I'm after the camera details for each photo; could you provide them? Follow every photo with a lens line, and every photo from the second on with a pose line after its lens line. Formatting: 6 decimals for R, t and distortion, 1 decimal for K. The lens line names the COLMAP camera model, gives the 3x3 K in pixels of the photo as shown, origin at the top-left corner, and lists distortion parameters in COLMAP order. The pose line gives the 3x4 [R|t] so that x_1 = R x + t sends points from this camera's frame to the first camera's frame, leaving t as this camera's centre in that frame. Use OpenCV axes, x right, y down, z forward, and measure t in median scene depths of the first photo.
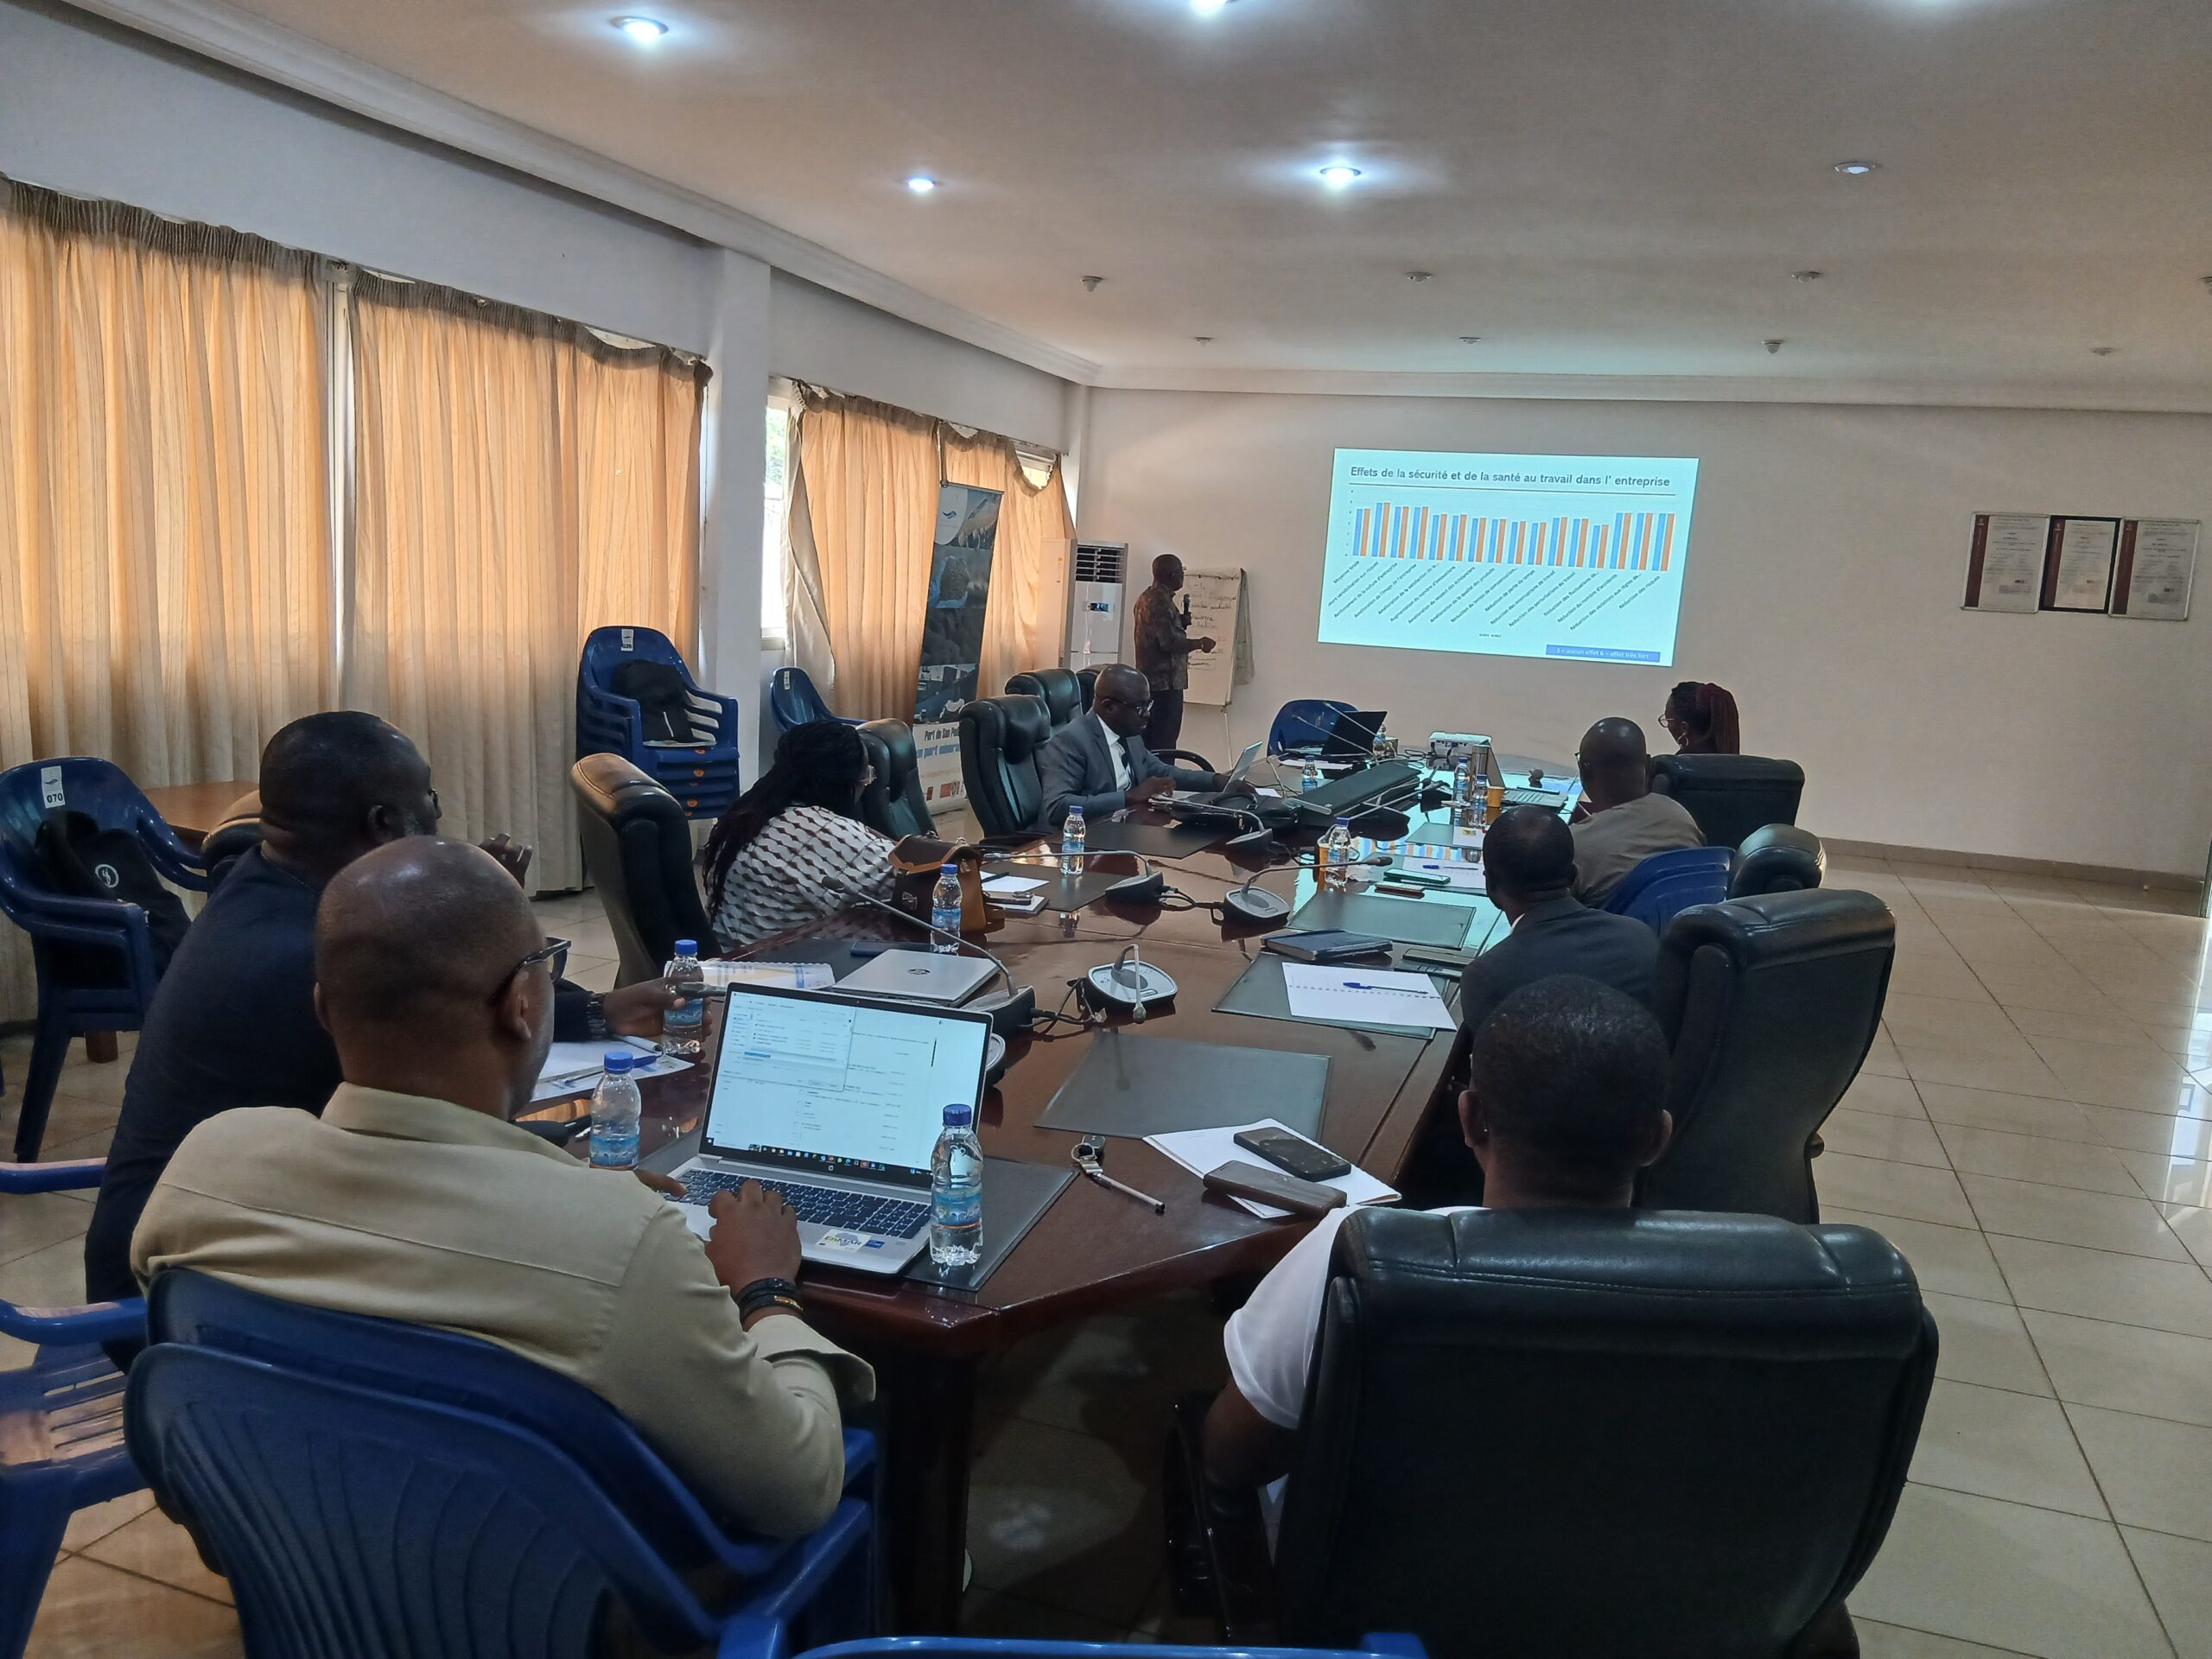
lens RADIAL K [[1678.5, 0, 1096.8], [0, 1678.5, 840.9], [0, 0, 1]] dist [0.049099, -0.099936]
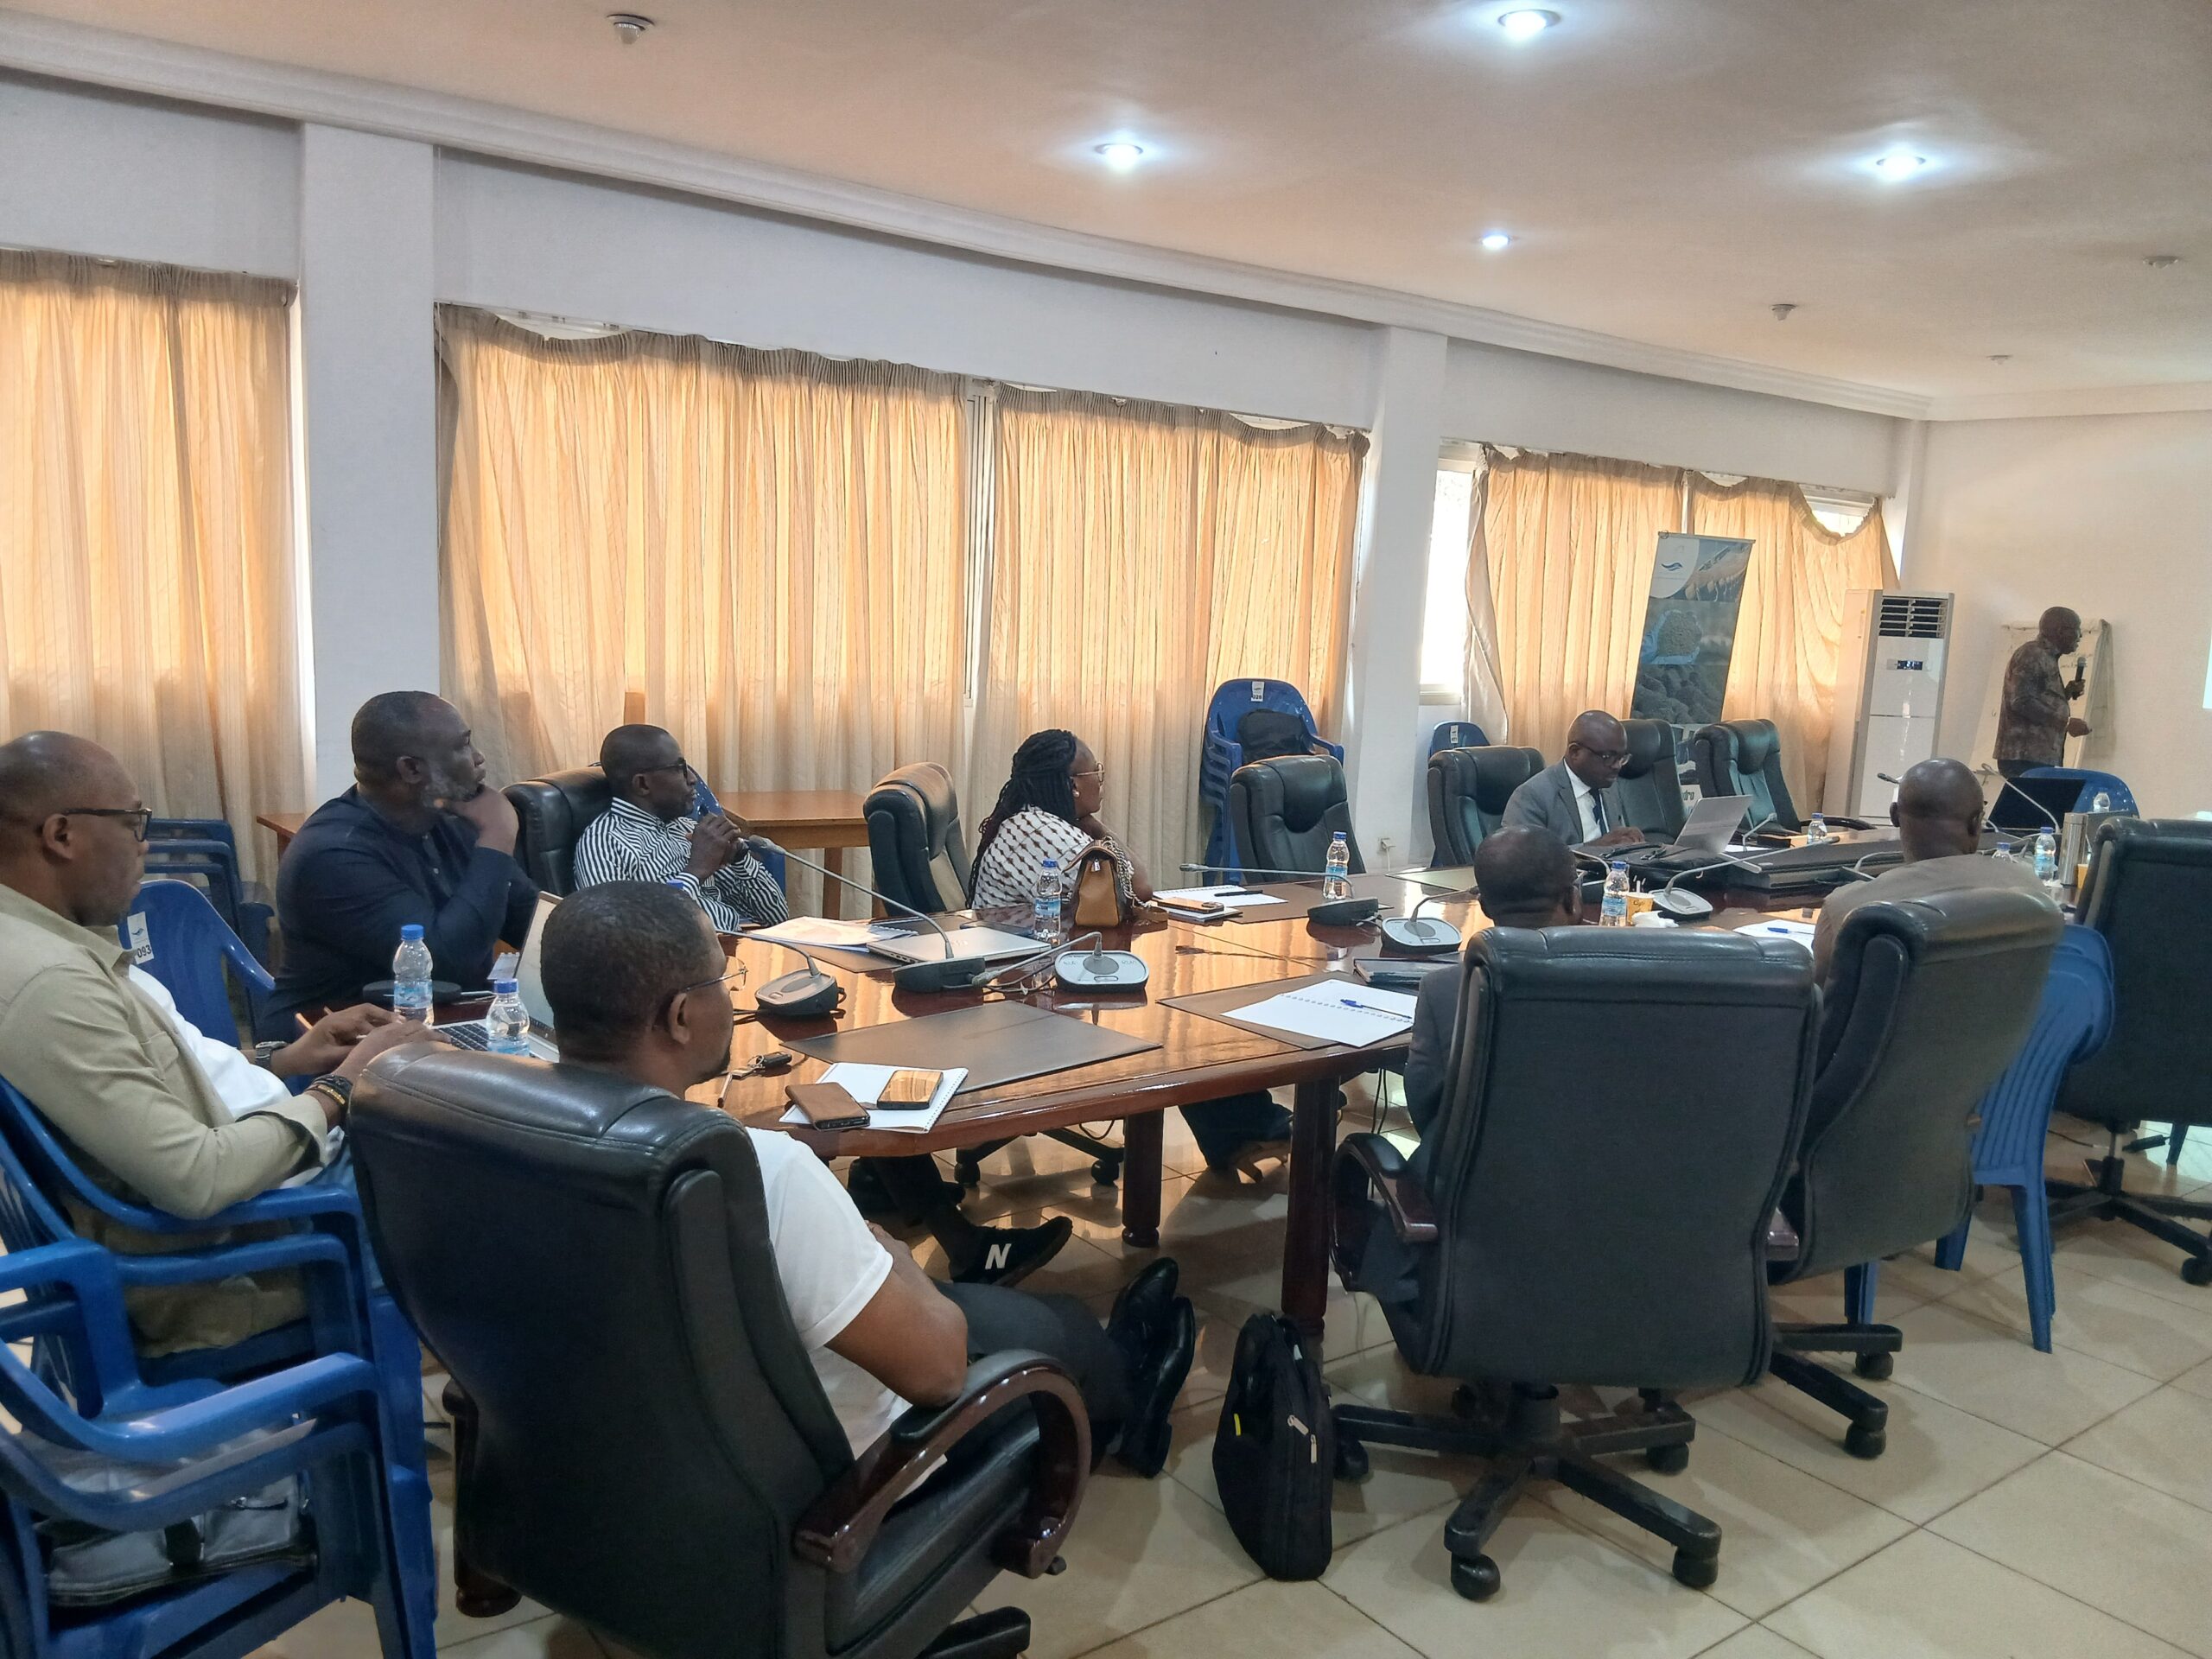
lens RADIAL K [[1678.5, 0, 1088.8], [0, 1678.5, 846.8], [0, 0, 1]] dist [0.049099, -0.099936]
pose [[0.817030, 0.053102, -0.574145, 0.265831], [-0.077850, 0.996792, -0.018592, 0.011182], [0.571316, 0.059887, 0.818542, 0.043852]]
